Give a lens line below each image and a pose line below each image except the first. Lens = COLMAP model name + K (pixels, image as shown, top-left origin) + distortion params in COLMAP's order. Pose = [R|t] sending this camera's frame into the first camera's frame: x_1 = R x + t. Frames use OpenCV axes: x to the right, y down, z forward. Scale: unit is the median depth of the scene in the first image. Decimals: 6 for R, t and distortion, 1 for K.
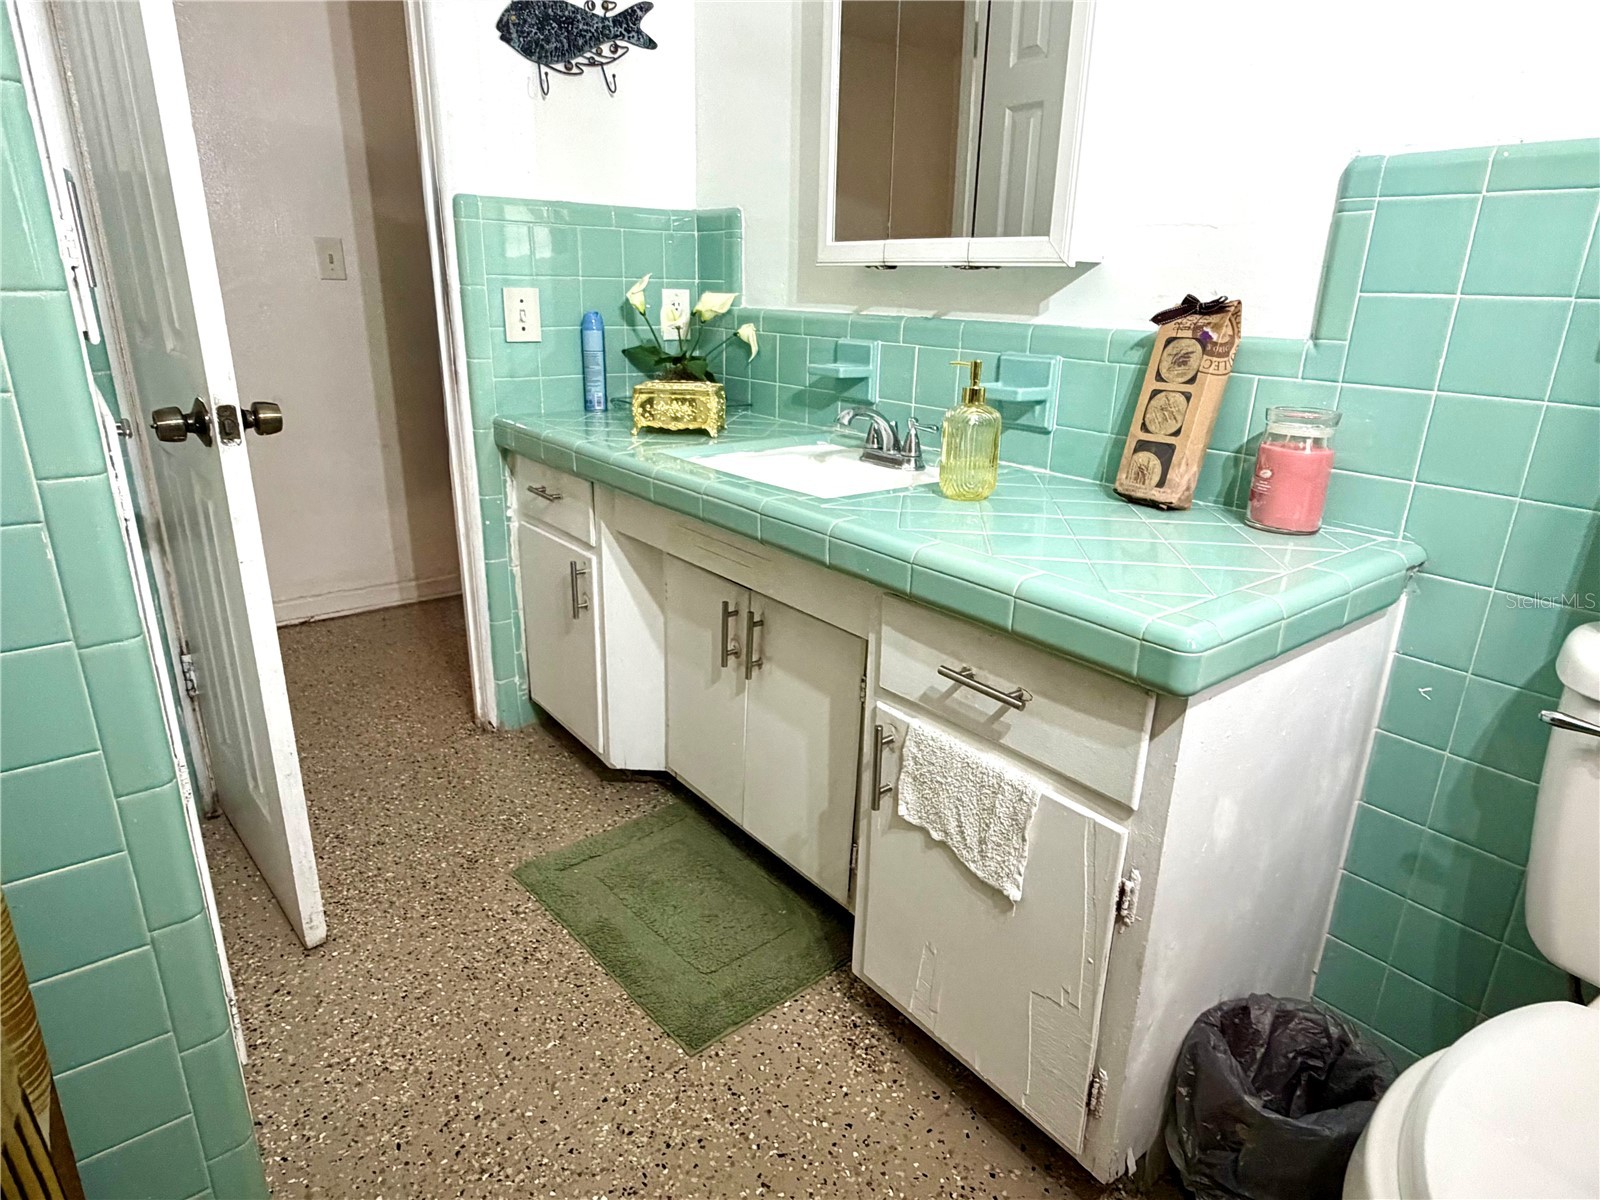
lens RADIAL K [[937.4, 0, 797.3], [0, 937.4, 600.9], [0, 0, 1]] dist [-0.001269, -0.000106]
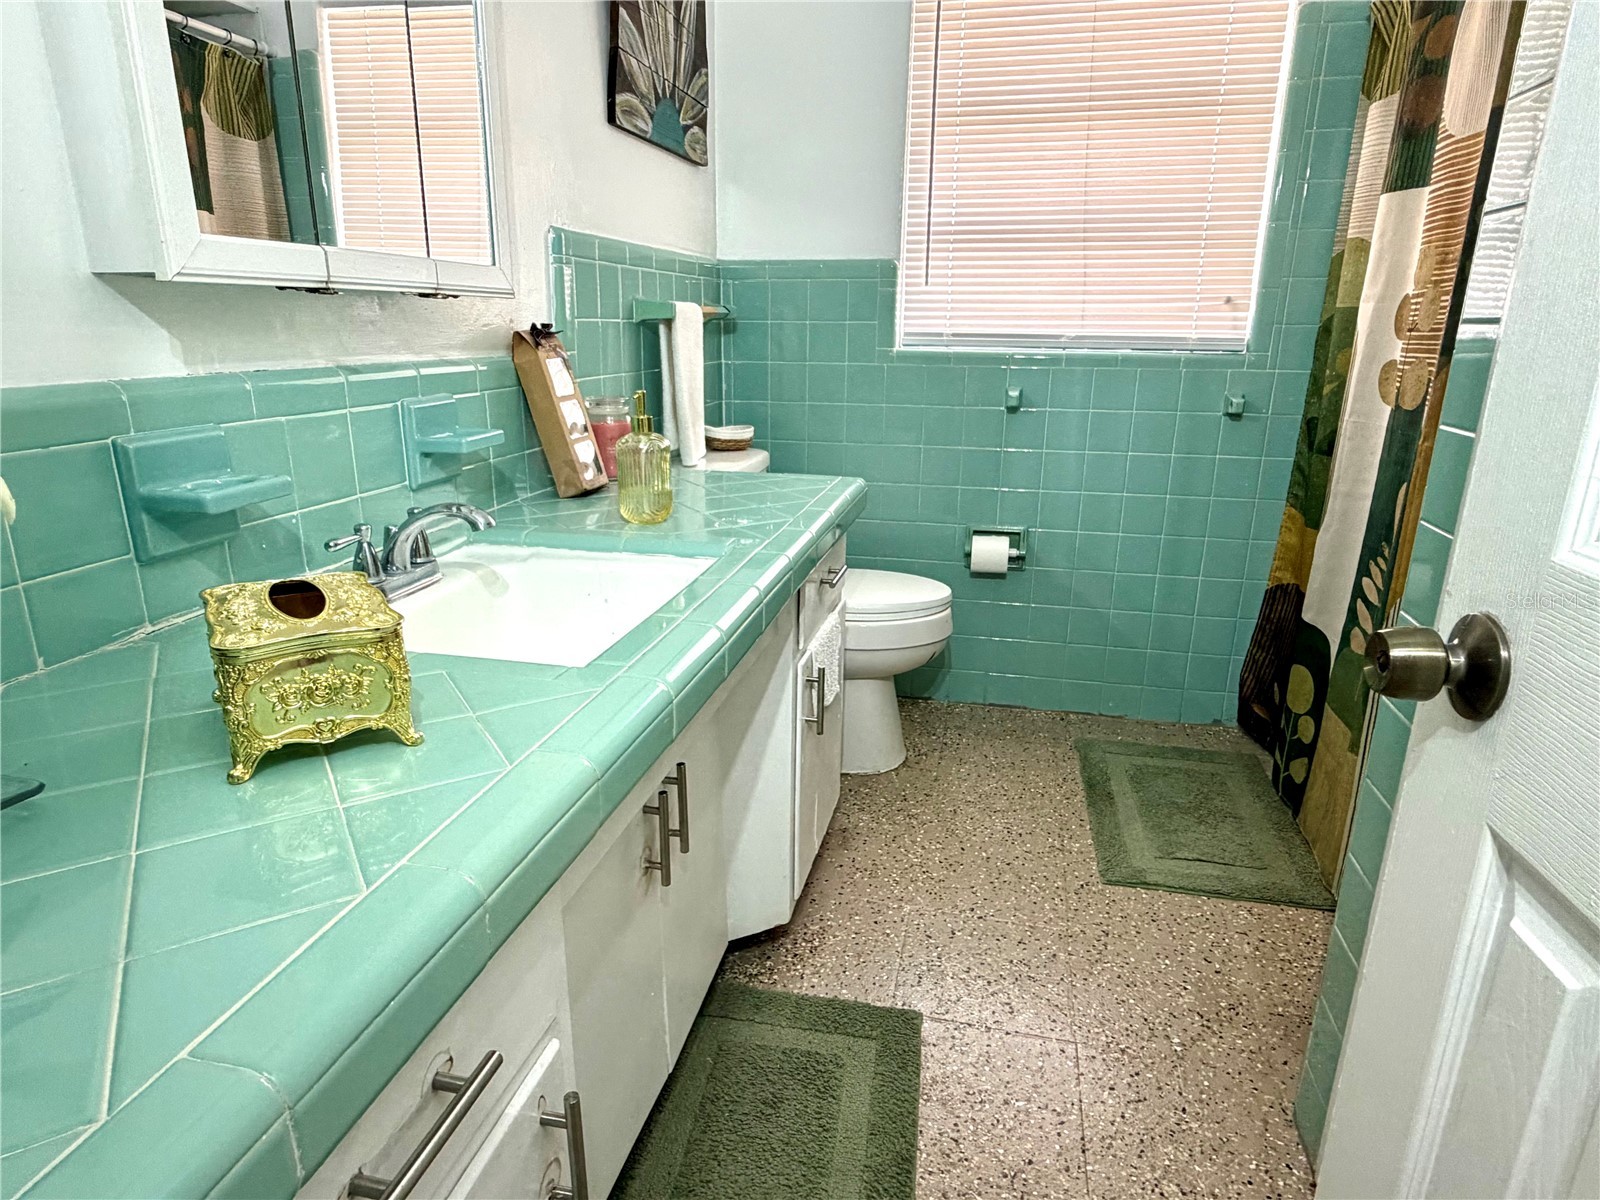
lens RADIAL K [[937.4, 0, 800.7], [0, 937.4, 598.7], [0, 0, 1]] dist [-0.001269, -0.000106]
pose [[-0.634755, -0.248538, 0.731652, -0.715856], [0.227623, 0.844705, 0.484418, -0.501330], [-0.738427, 0.474027, -0.479608, 1.418795]]
